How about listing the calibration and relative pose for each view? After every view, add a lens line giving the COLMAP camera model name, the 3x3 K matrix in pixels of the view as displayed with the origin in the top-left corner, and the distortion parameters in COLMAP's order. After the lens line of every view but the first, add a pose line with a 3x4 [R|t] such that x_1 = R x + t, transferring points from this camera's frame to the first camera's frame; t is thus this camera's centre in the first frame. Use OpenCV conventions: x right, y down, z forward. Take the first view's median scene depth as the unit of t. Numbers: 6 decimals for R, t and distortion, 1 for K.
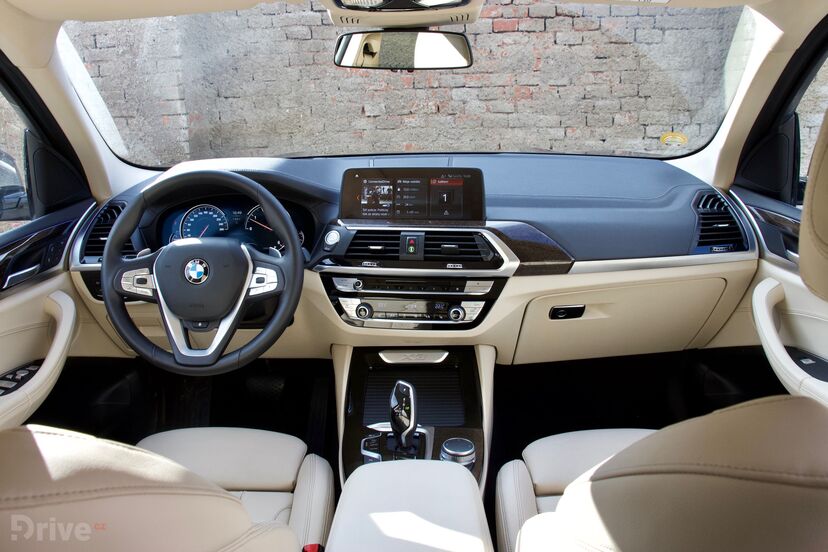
lens RADIAL K [[680.8, 0, 408.2], [0, 680.8, 276.9], [0, 0, 1]] dist [-0.142541, 0.036937]
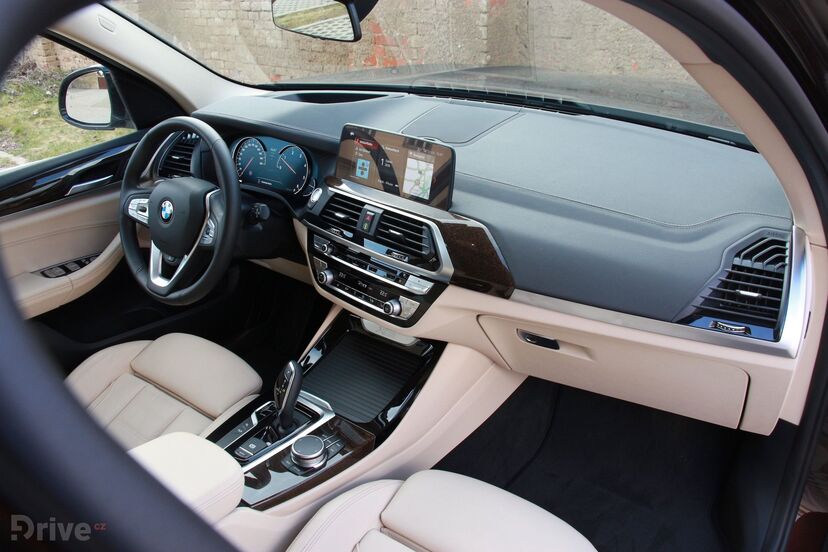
lens RADIAL K [[680.8, 0, 410.3], [0, 680.8, 279.4], [0, 0, 1]] dist [-0.142541, 0.036937]
pose [[0.799805, 0.261764, -0.540177, 0.296358], [-0.144457, 0.957395, 0.250055, -0.109460], [0.582618, -0.121963, 0.803543, 0.150781]]
